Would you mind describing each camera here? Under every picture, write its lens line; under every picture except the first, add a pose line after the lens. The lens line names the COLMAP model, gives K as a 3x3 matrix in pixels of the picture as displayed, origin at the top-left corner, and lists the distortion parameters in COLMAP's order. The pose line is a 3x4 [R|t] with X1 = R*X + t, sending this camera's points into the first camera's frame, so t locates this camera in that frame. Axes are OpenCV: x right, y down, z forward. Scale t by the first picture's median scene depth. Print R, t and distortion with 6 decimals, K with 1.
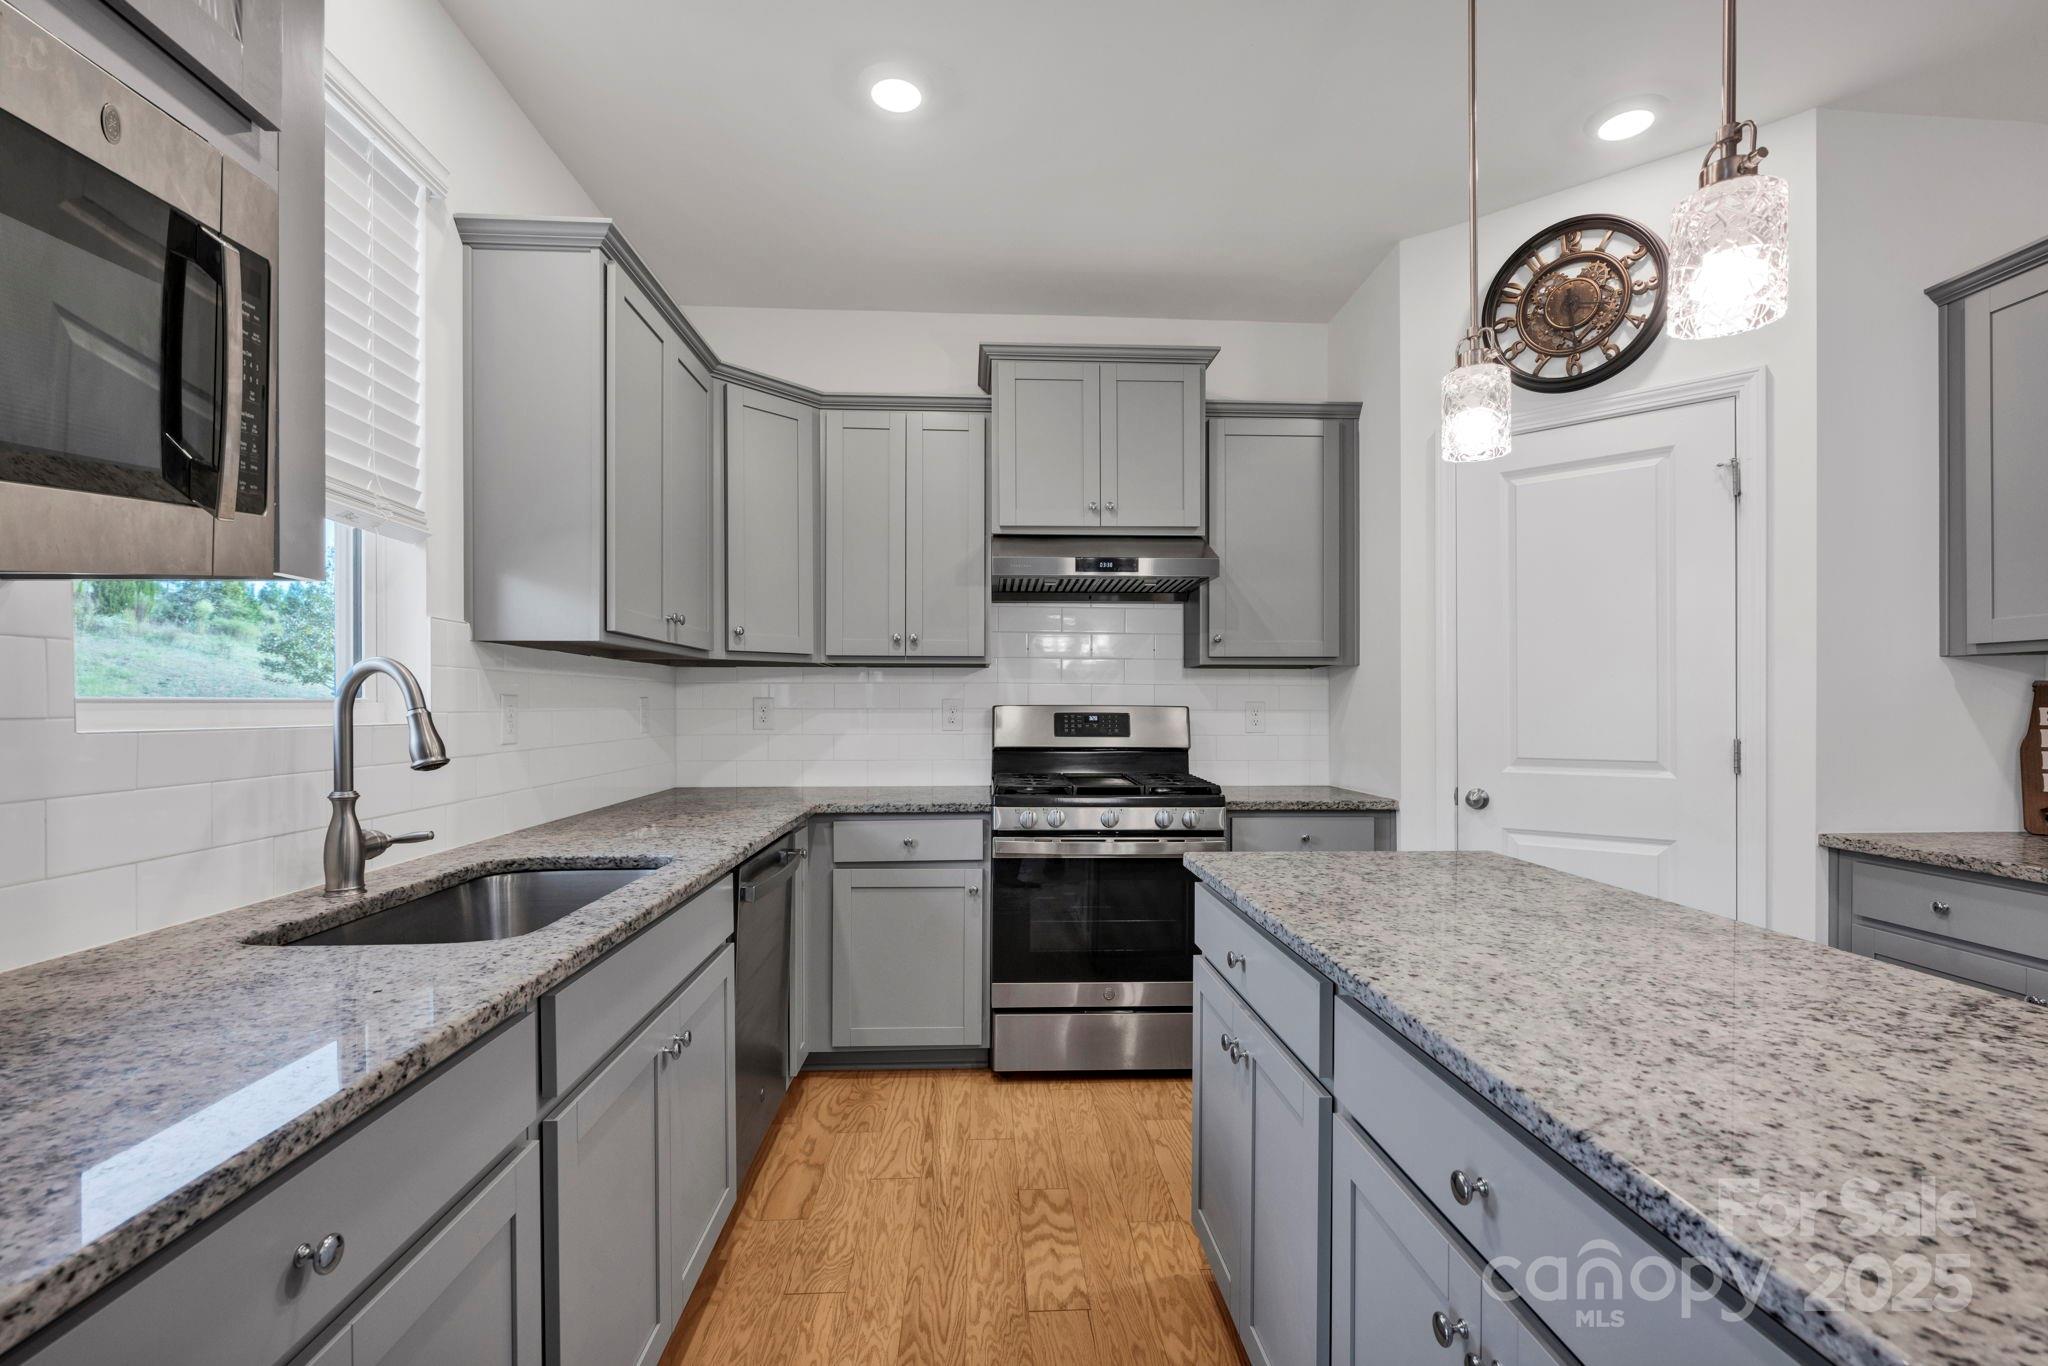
lens RADIAL K [[940.6, 0, 1021.0], [0, 940.6, 693.2], [0, 0, 1]] dist [-0.002334, 0.000722]
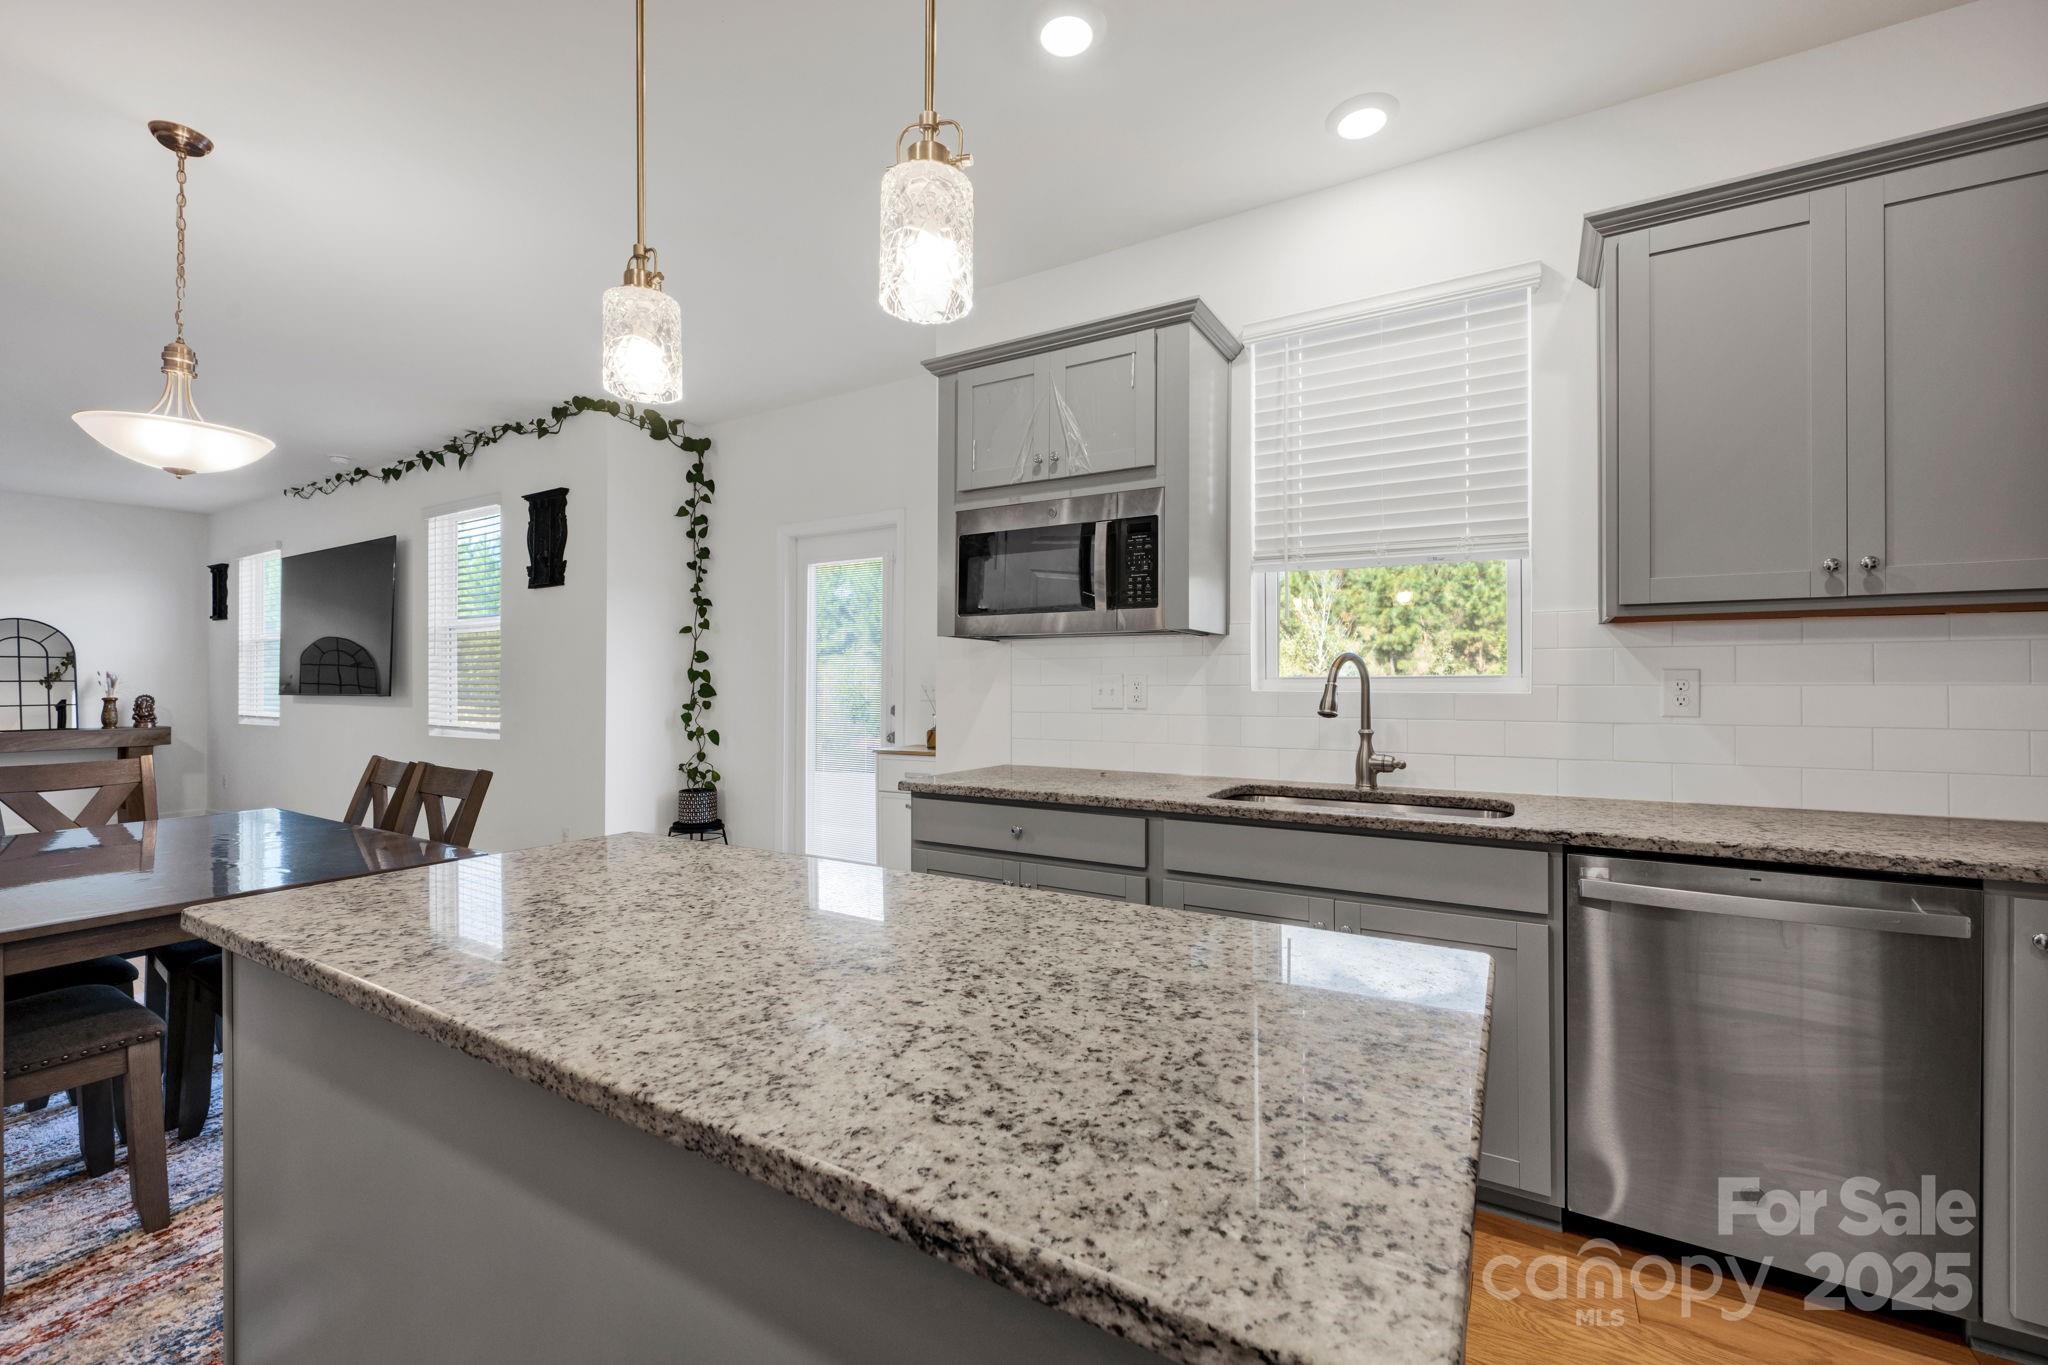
lens RADIAL K [[834.6, 0, 1017.1], [0, 834.6, 676.6], [0, 0, 1]] dist [-0.009233, 0.000101]
pose [[-0.547841, 0.000307, -0.836582, 0.527207], [-0.006853, 0.999965, 0.004855, 0.003085], [0.836554, 0.008393, -0.547820, 0.763145]]
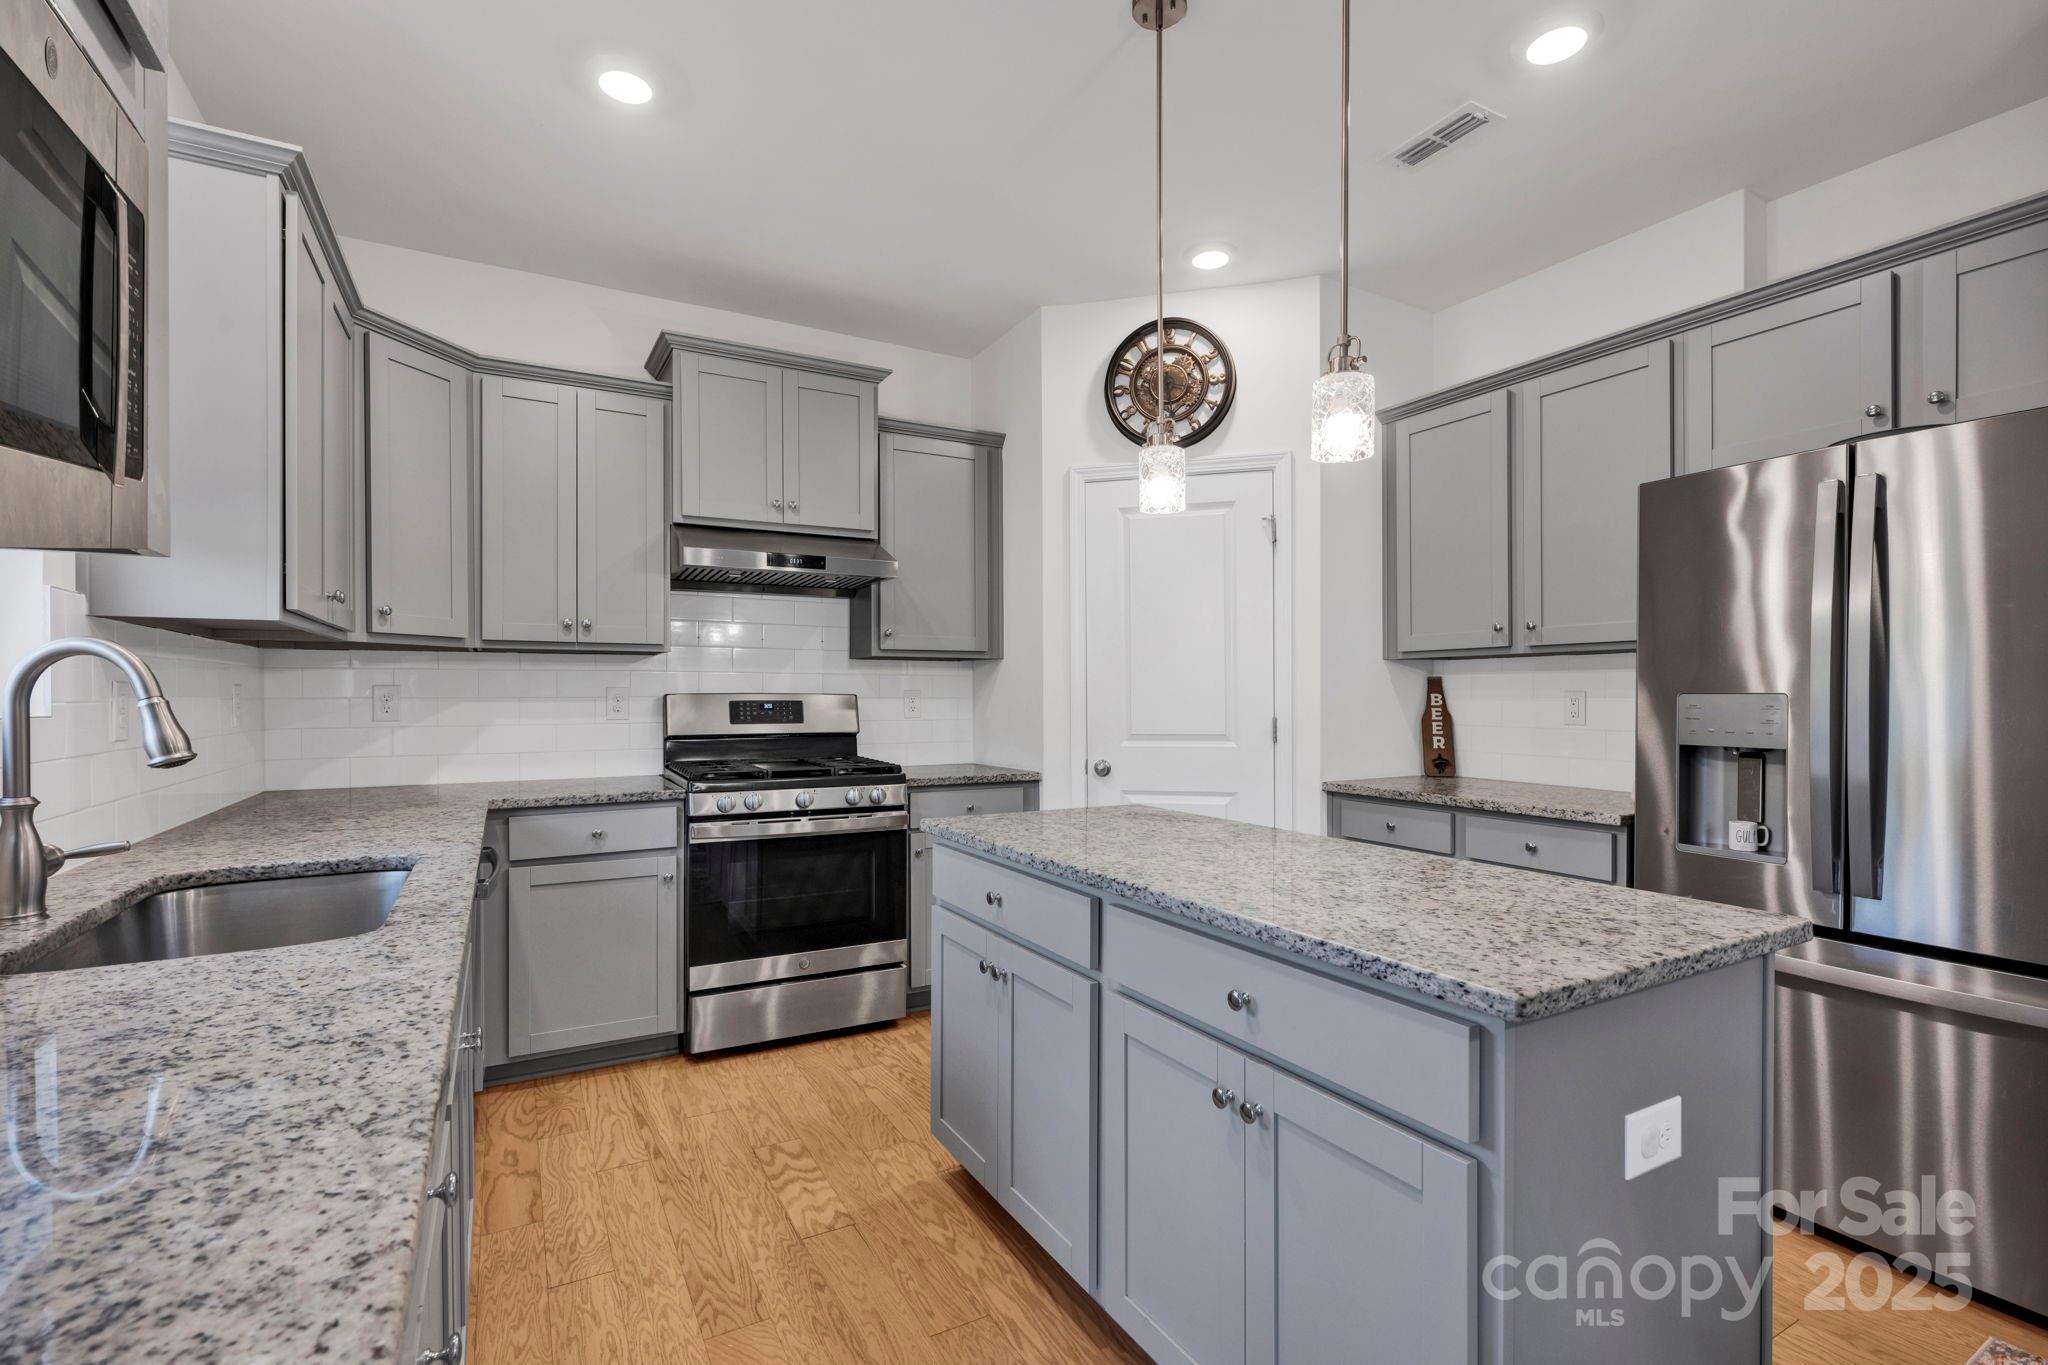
lens RADIAL K [[940.6, 0, 1025.7], [0, 940.6, 674.0], [0, 0, 1]] dist [-0.002334, 0.000722]
pose [[0.897117, 0.007731, 0.441724, -0.171111], [-0.004022, 0.999948, -0.009333, -0.000268], [-0.441774, 0.006596, 0.897102, -0.079880]]
